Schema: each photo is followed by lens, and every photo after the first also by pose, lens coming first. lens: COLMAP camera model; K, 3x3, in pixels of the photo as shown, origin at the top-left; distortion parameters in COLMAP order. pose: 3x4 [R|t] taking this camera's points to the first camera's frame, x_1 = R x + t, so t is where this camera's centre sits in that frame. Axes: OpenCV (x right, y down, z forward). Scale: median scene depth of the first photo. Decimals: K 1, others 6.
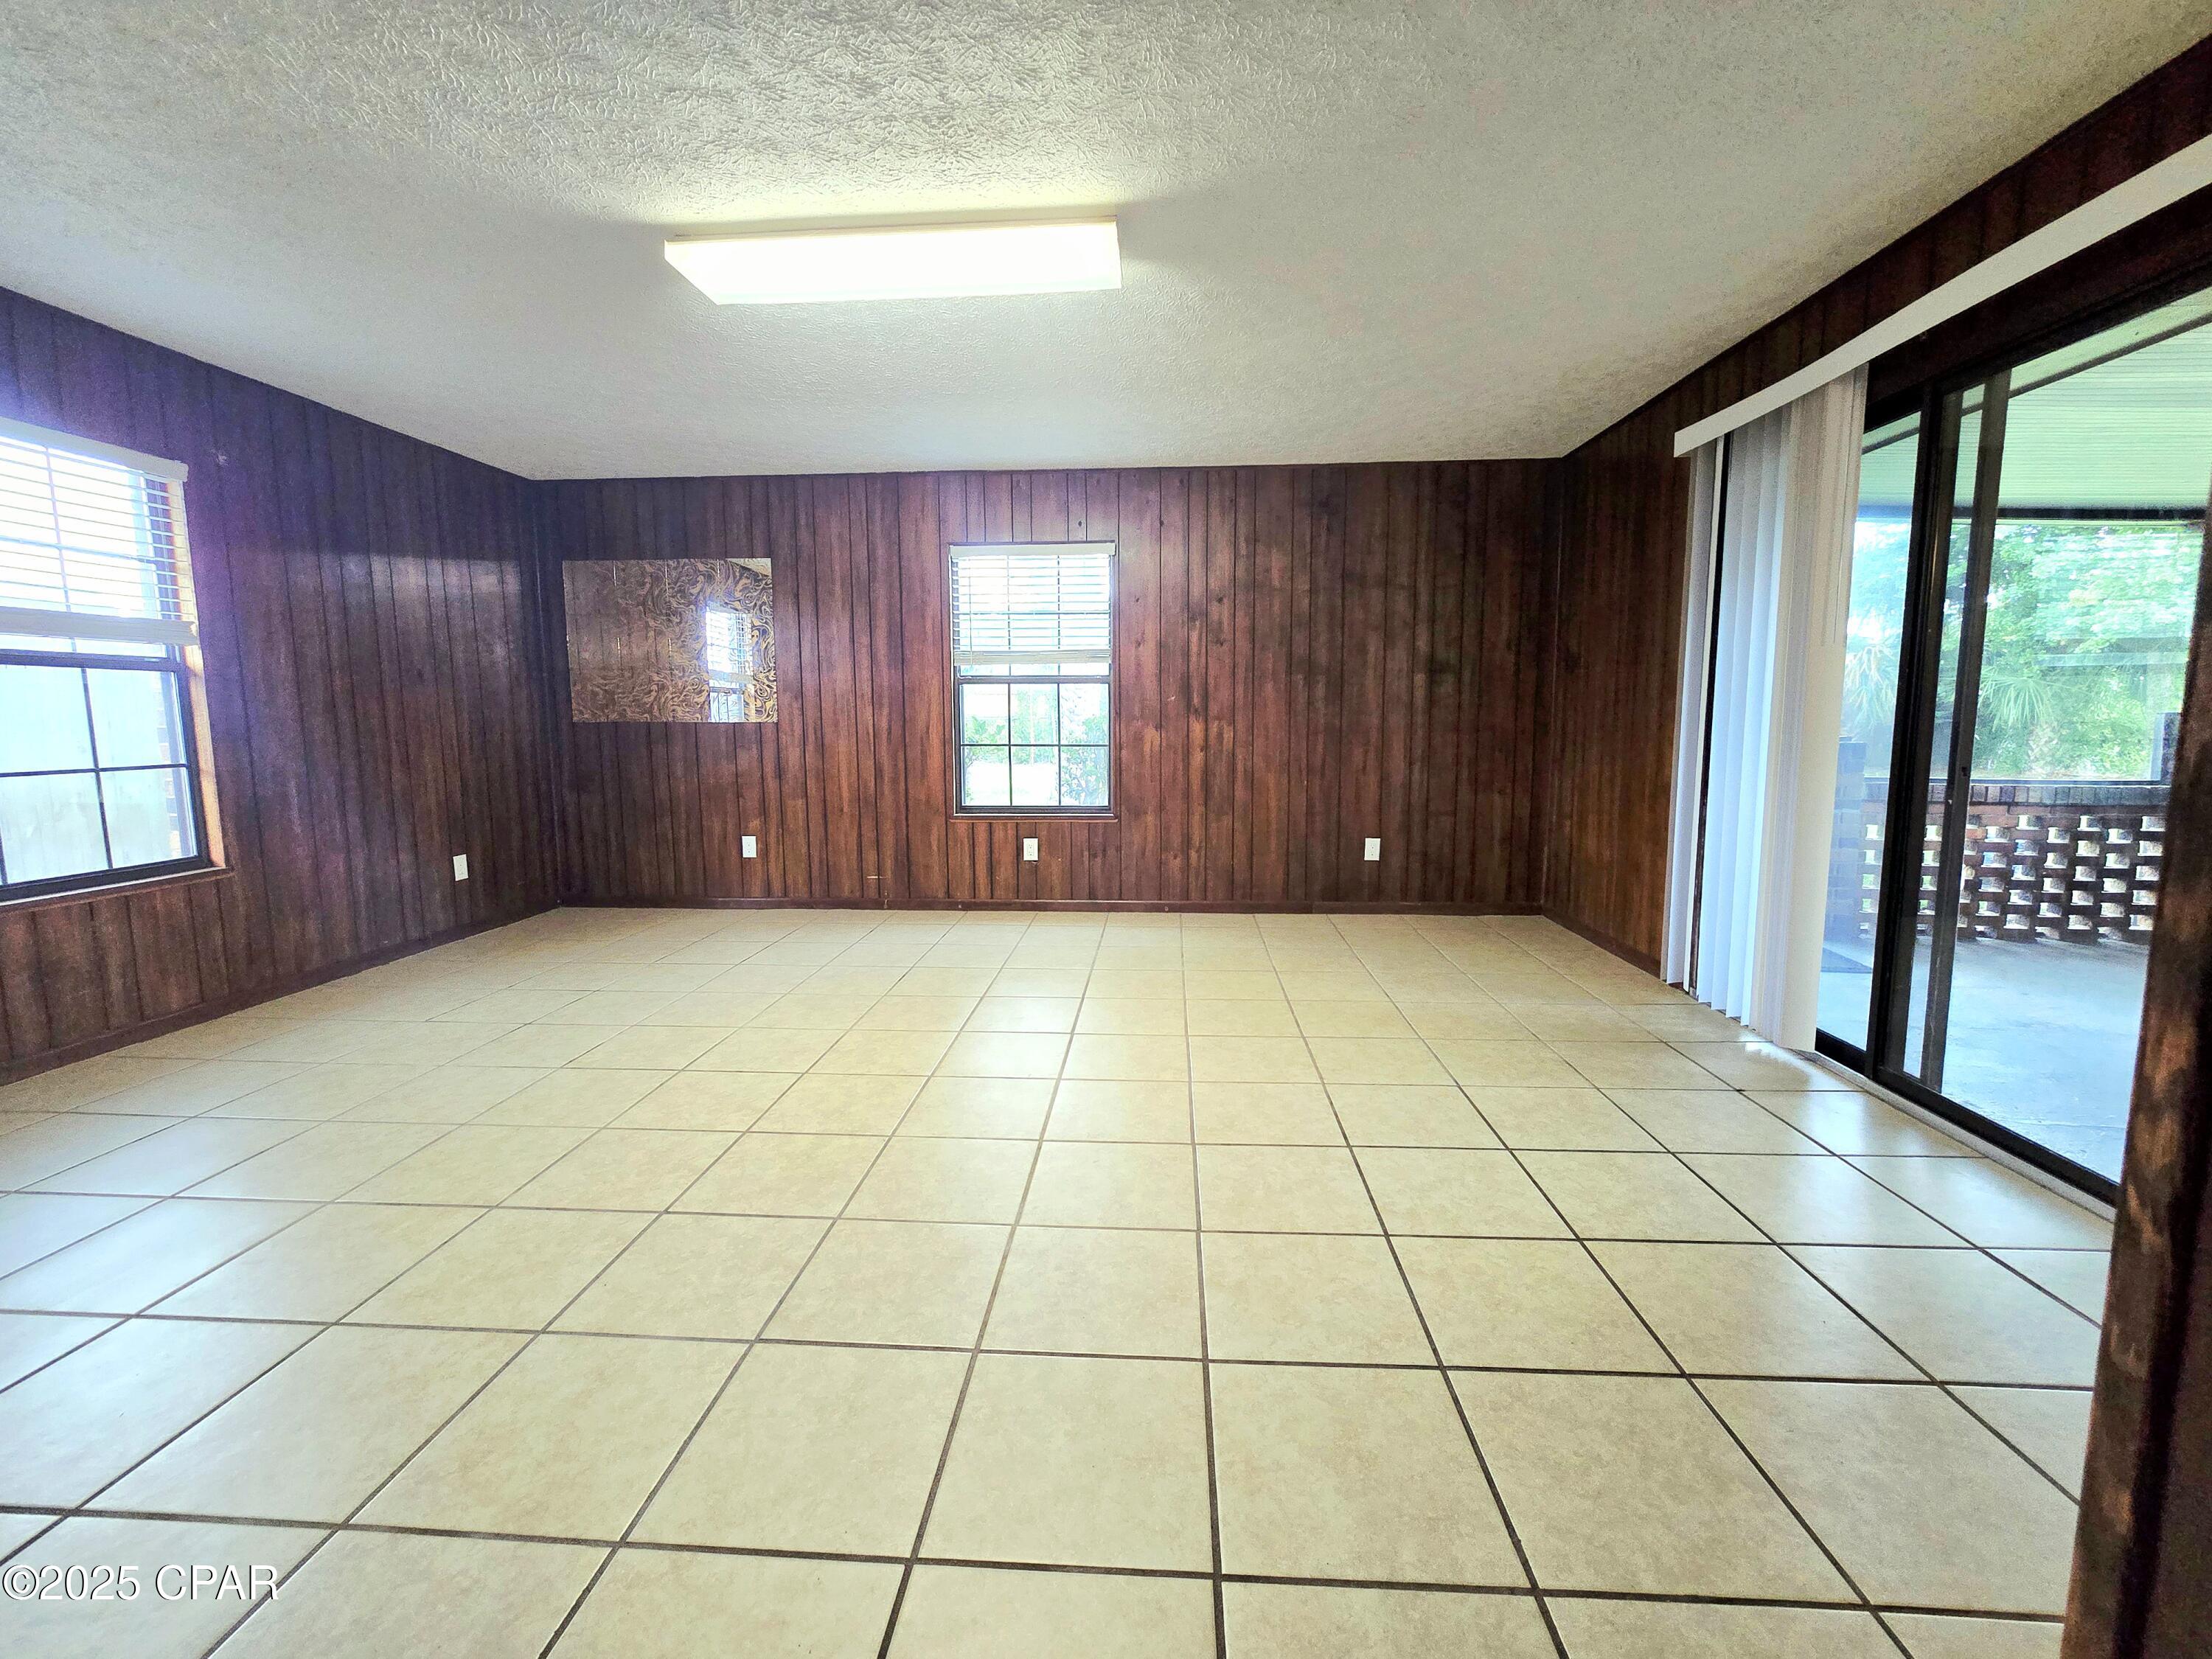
lens RADIAL K [[902.9, 0, 1118.3], [0, 902.9, 820.0], [0, 0, 1]] dist [0.001012, 0.000243]
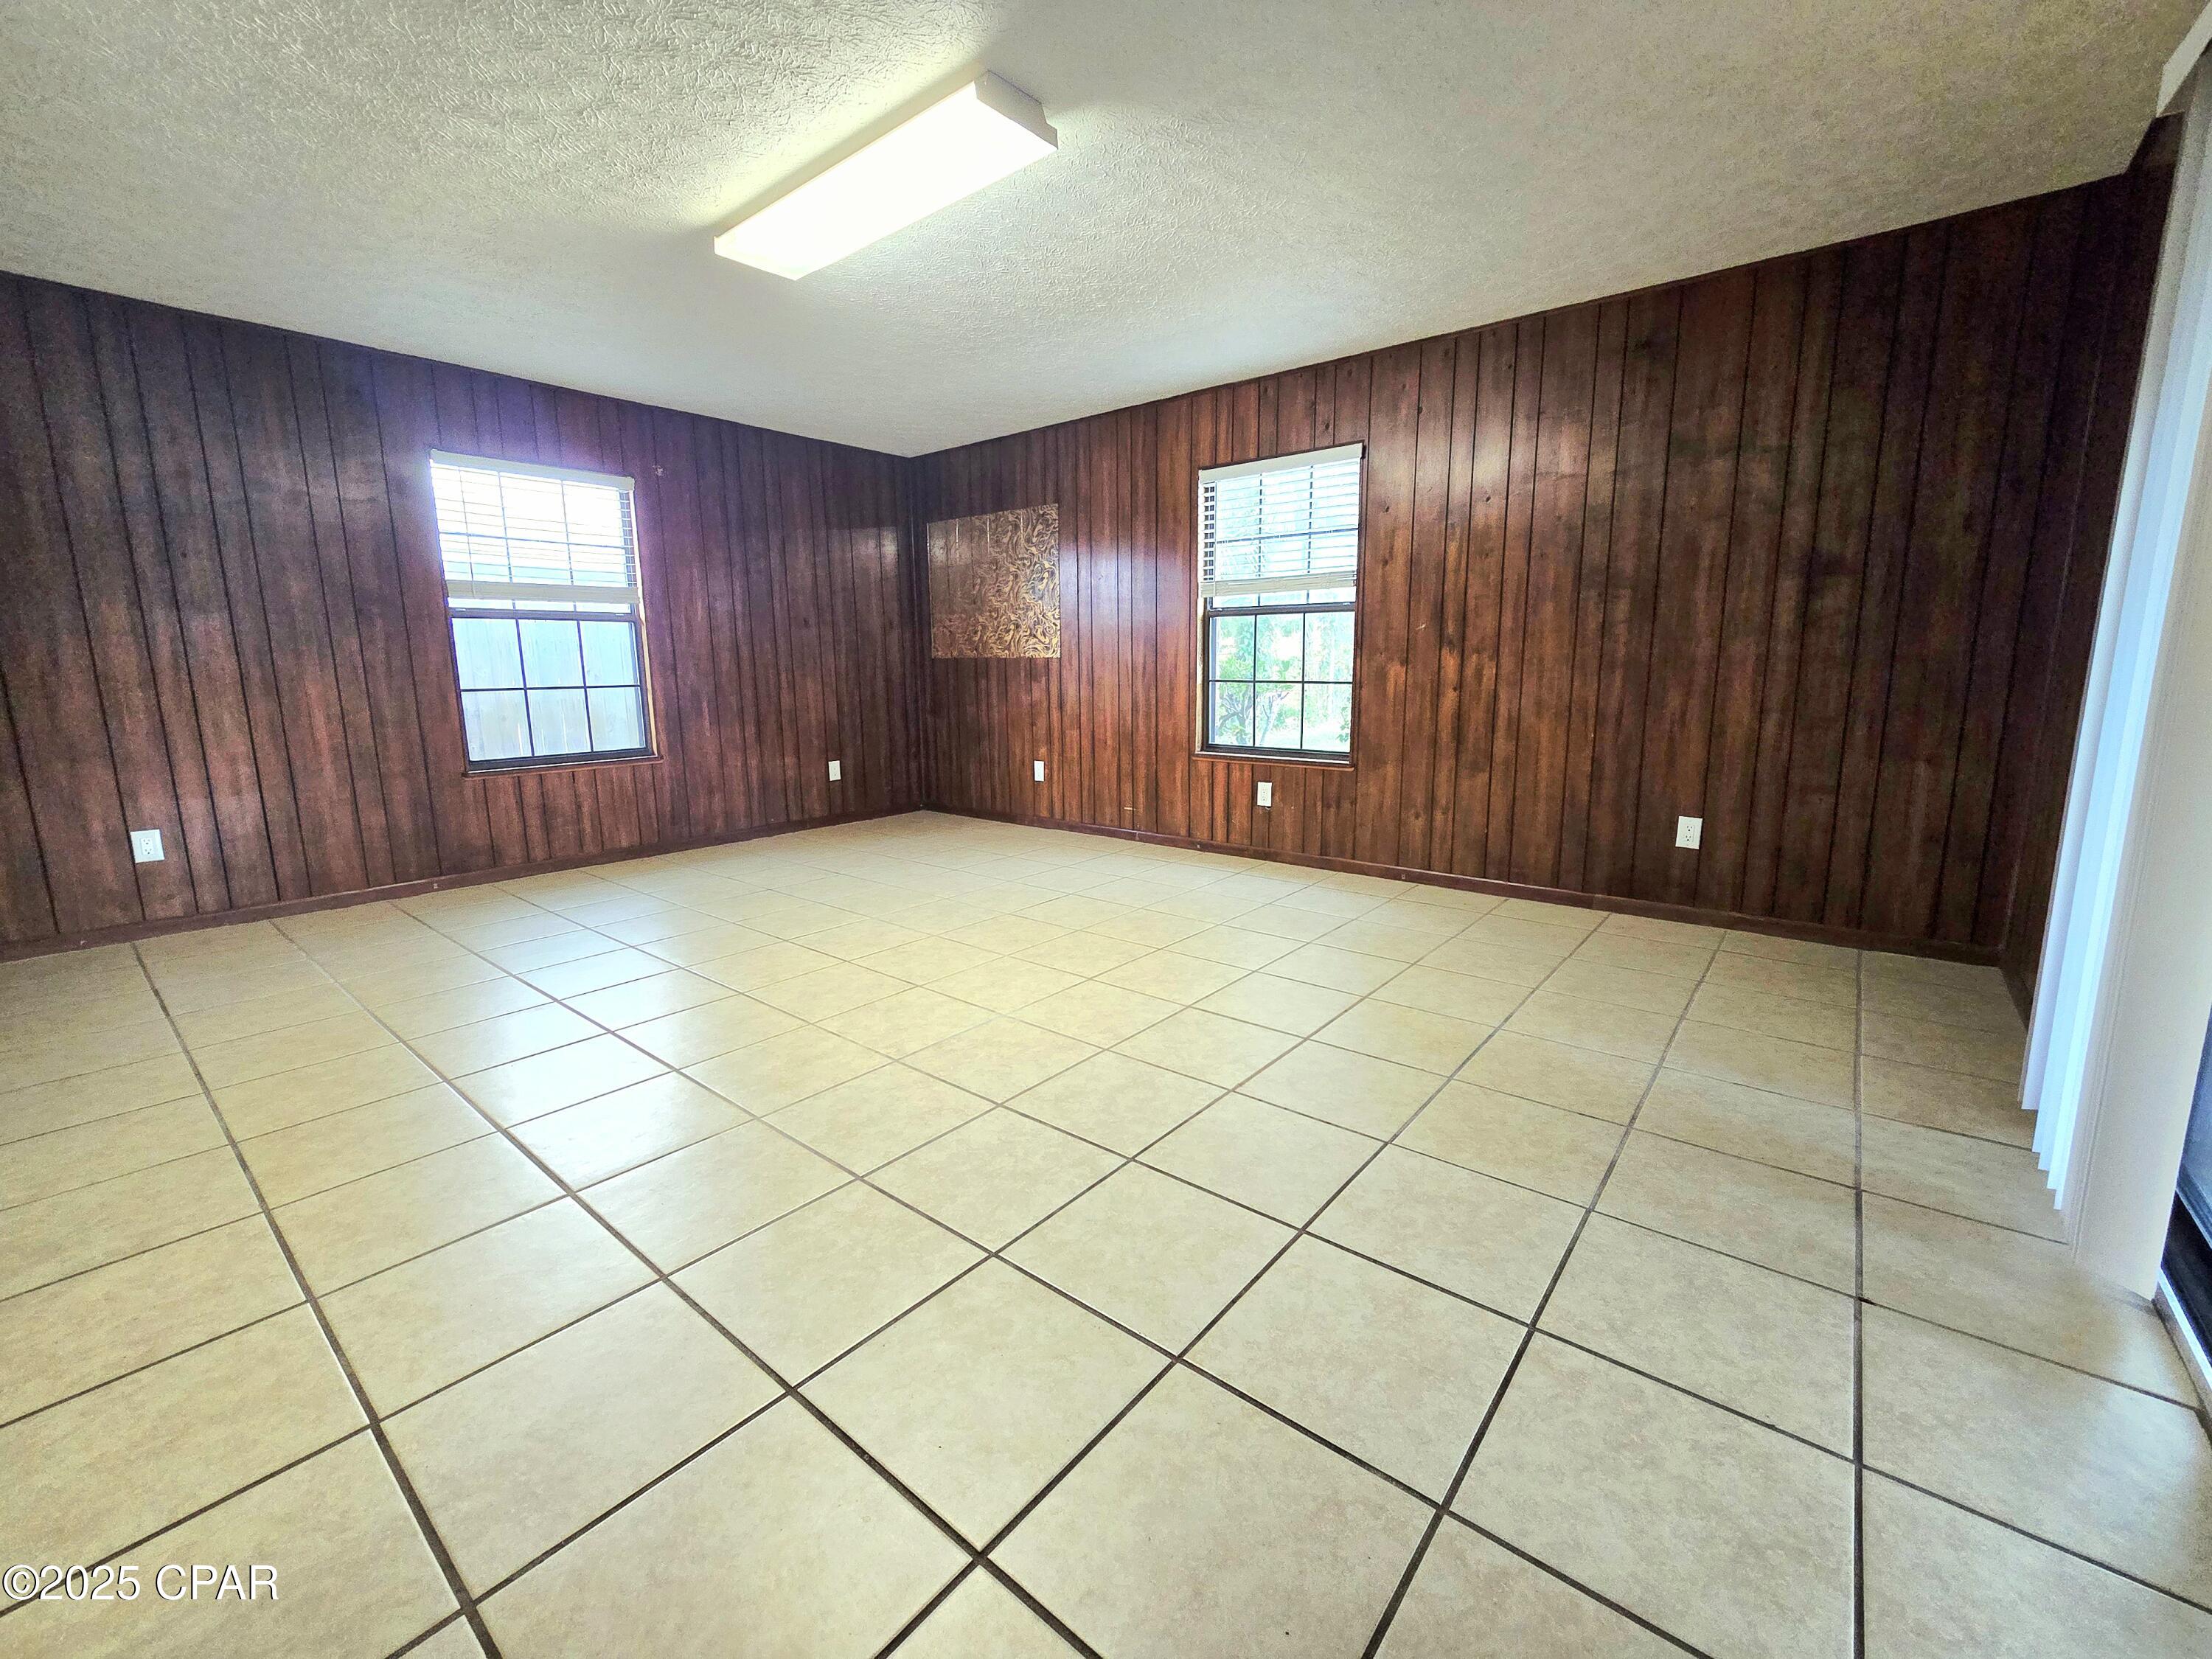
lens RADIAL K [[902.9, 0, 1107.5], [0, 902.9, 821.1], [0, 0, 1]] dist [0.001012, 0.000243]
pose [[0.813825, 0.098981, -0.572618, 0.320384], [-0.062720, 0.994592, 0.082782, -0.006847], [0.577715, -0.031455, 0.815632, 0.150847]]
